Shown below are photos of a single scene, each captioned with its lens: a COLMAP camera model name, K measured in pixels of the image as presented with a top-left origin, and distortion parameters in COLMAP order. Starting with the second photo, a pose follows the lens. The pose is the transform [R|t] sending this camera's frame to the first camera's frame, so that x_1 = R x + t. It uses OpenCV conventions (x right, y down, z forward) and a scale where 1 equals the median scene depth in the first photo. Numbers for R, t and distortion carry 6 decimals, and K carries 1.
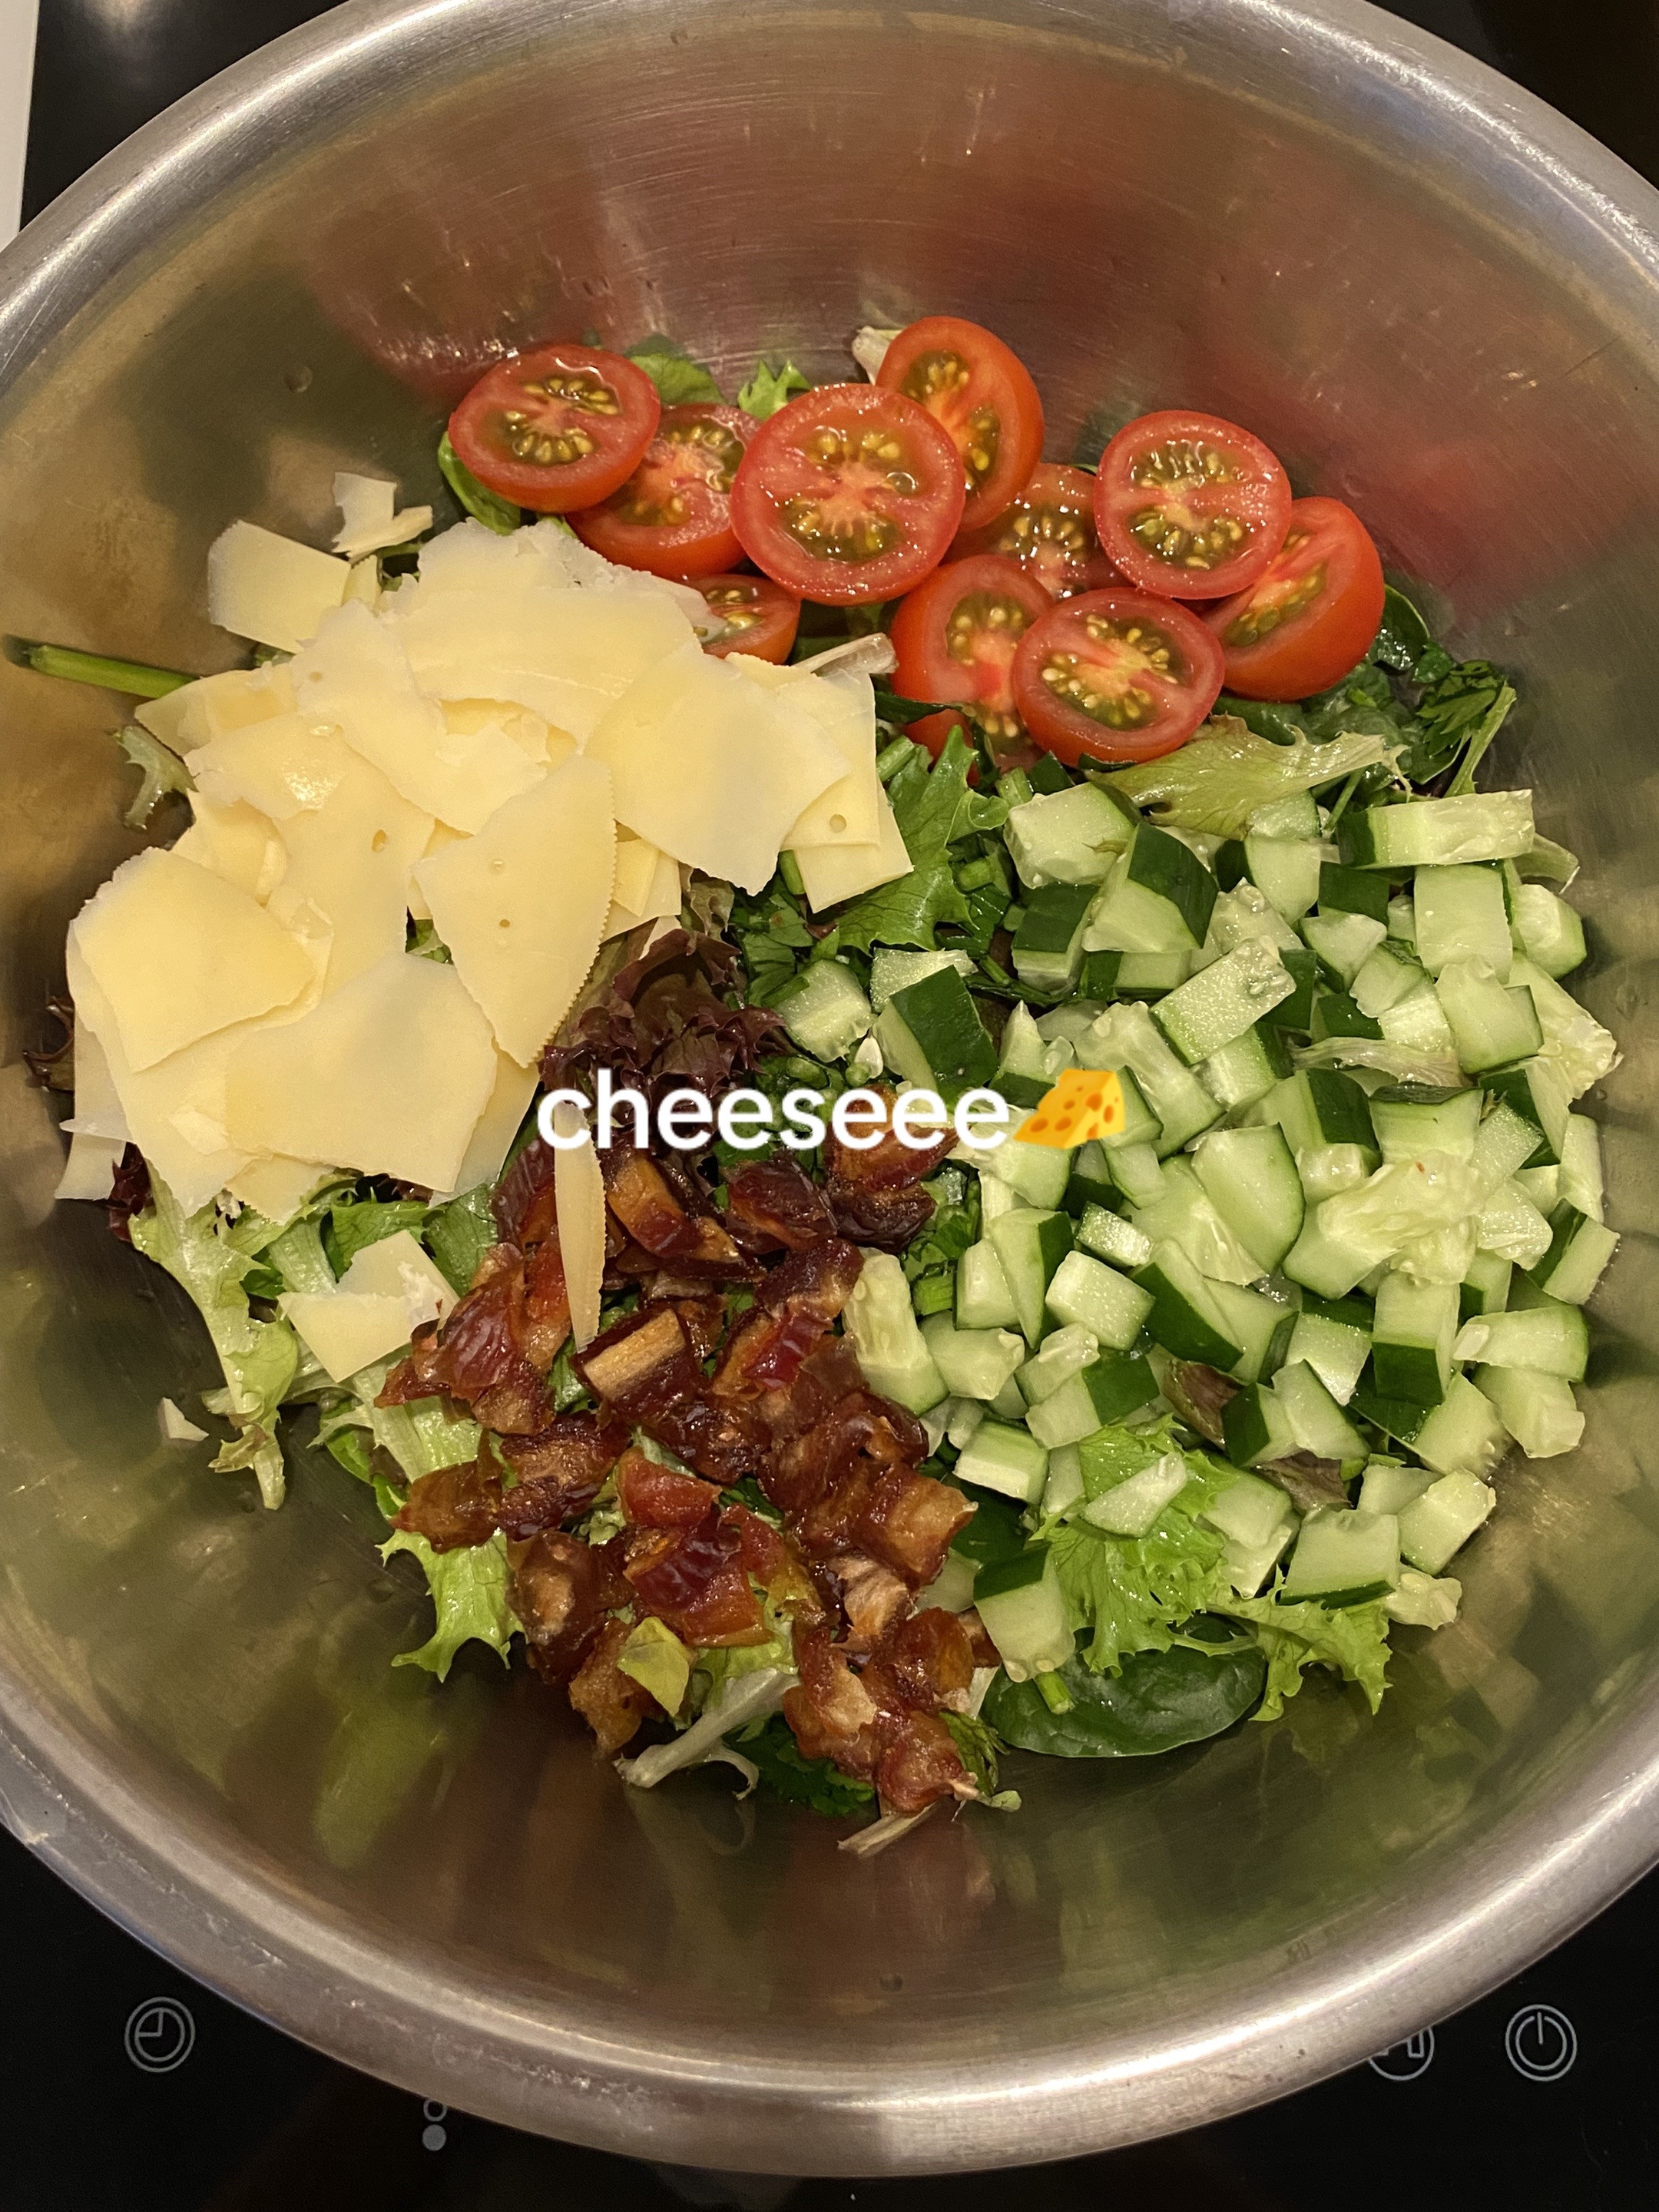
lens RADIAL K [[1817.8, 0, 834.3], [0, 1817.8, 1099.2], [0, 0, 1]] dist [-0.002825, 0.002162]
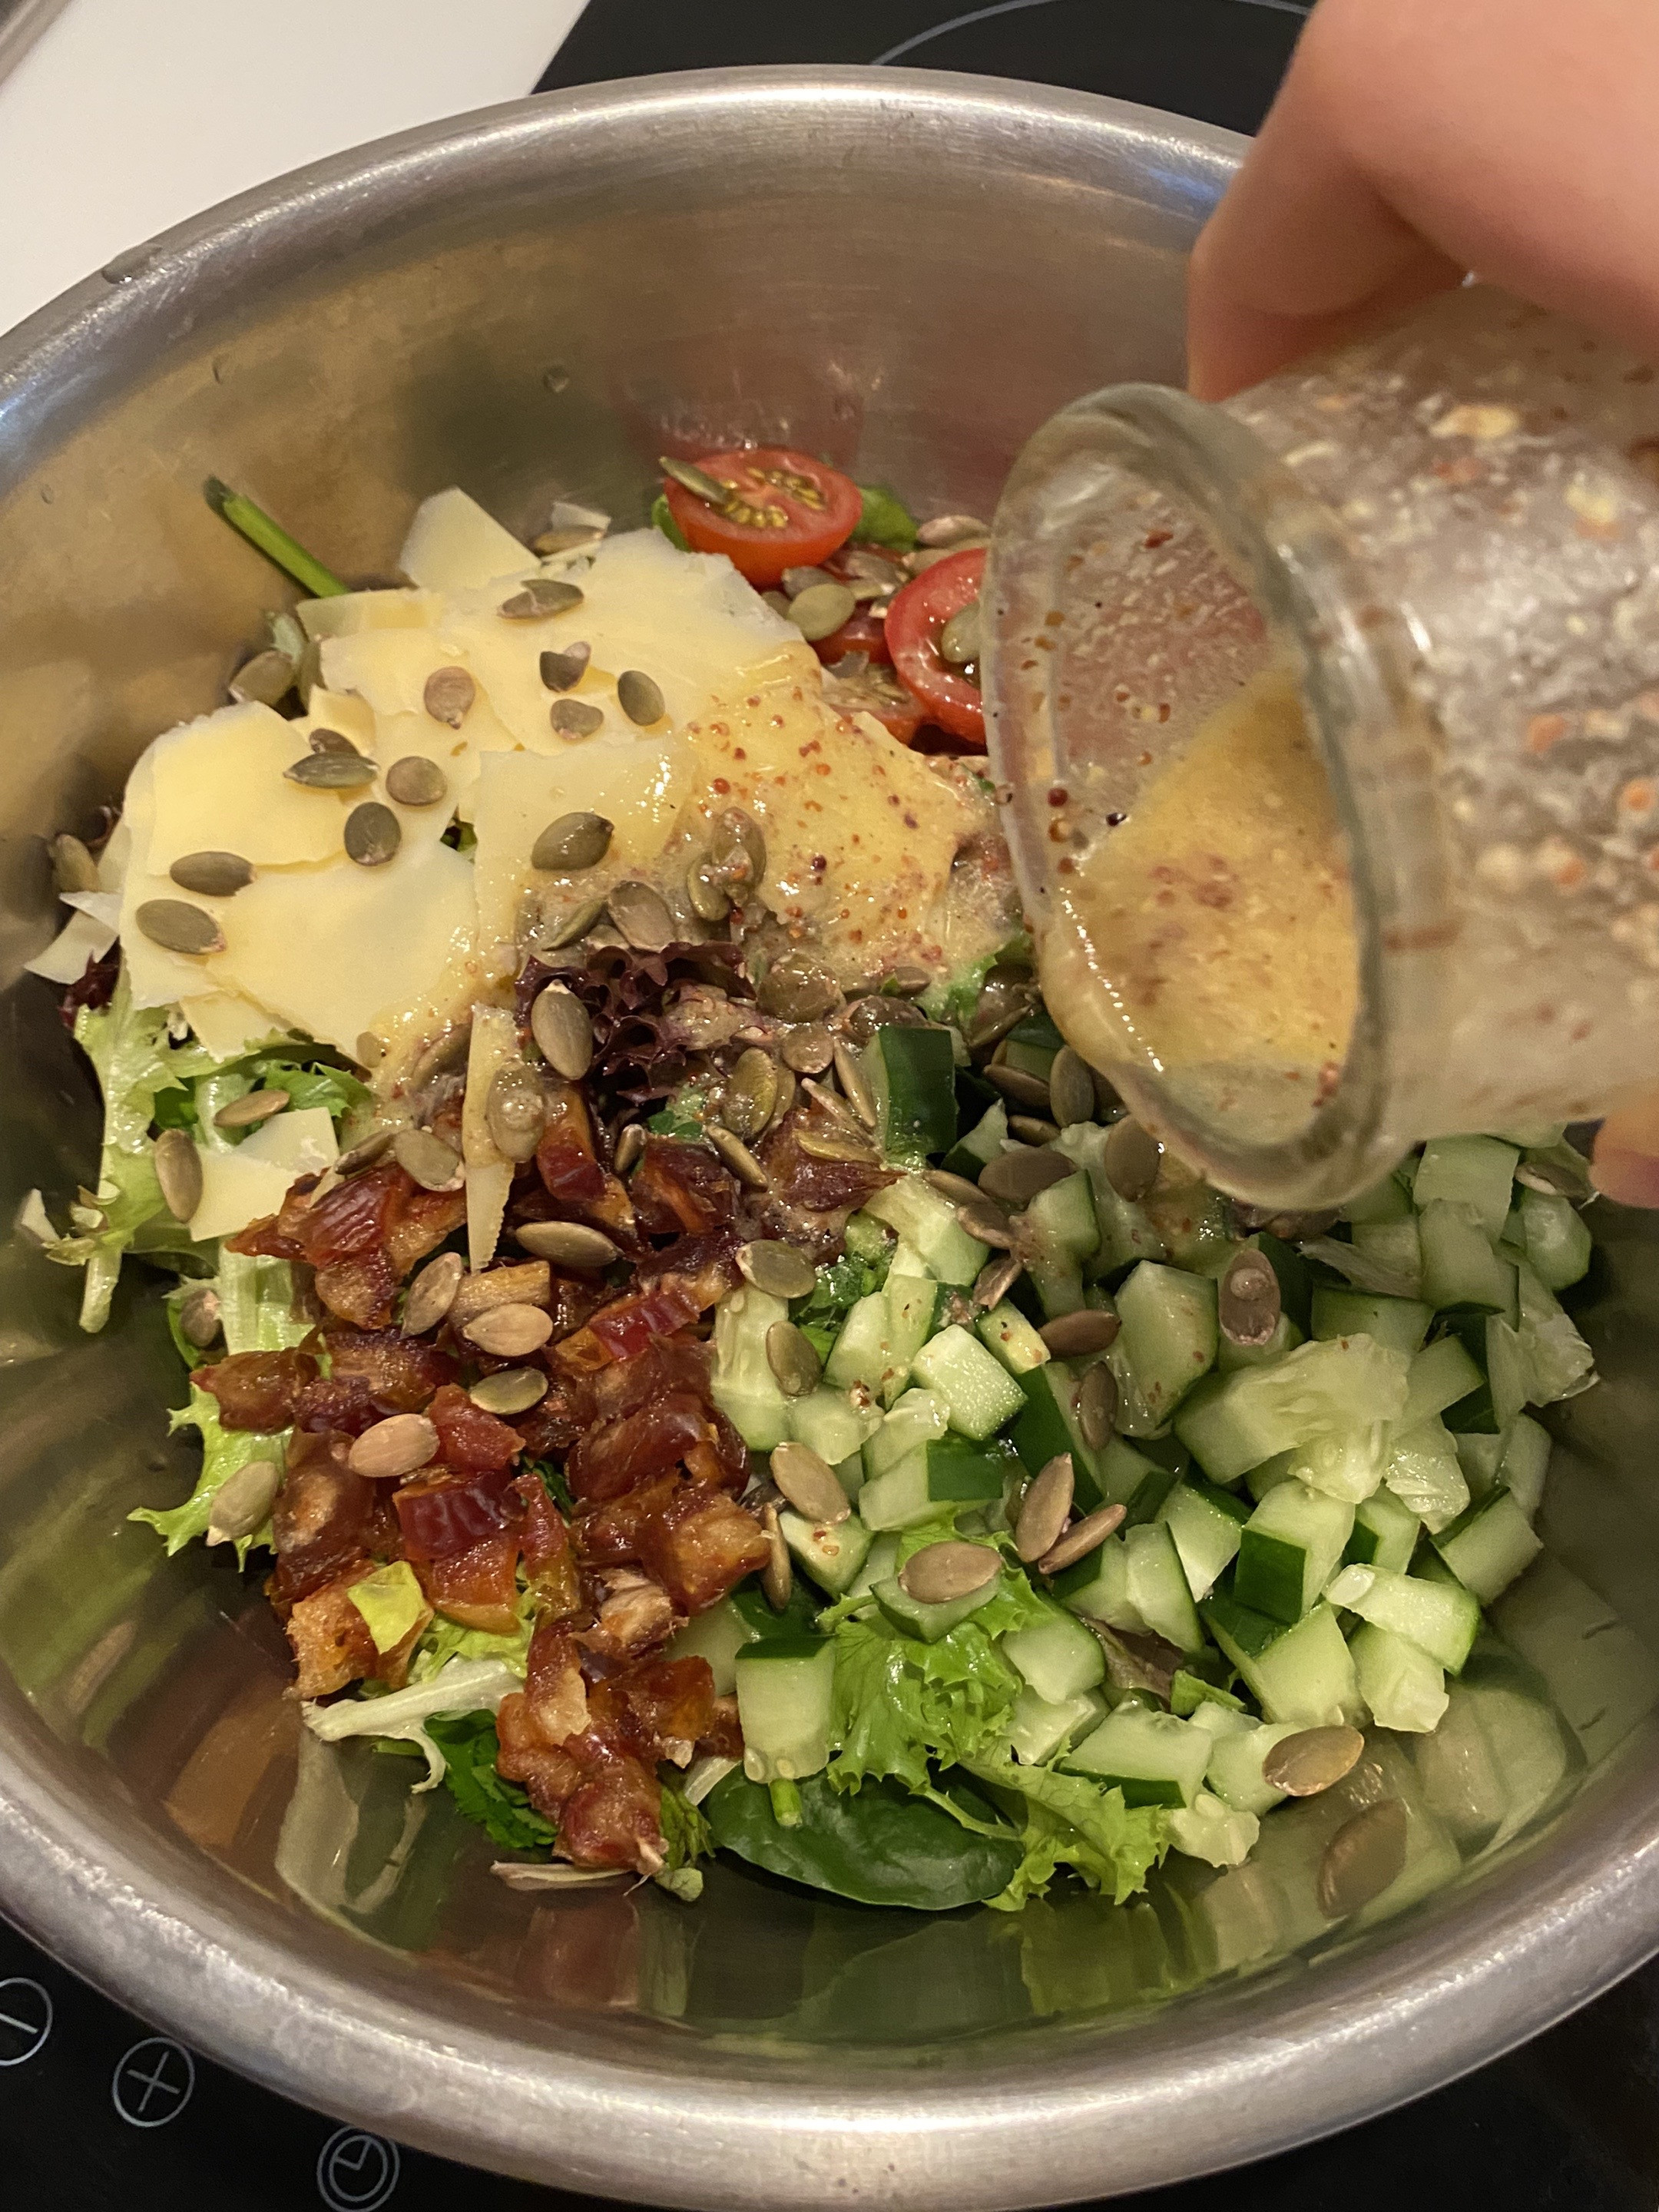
lens RADIAL K [[1810.3, 0, 796.5], [0, 1810.3, 1096.6], [0, 0, 1]] dist [0.004967, -0.001888]
pose [[0.939091, 0.327603, -0.103846, 0.103119], [-0.342842, 0.913980, -0.217026, 0.198077], [0.023815, 0.239410, 0.970626, 0.057393]]
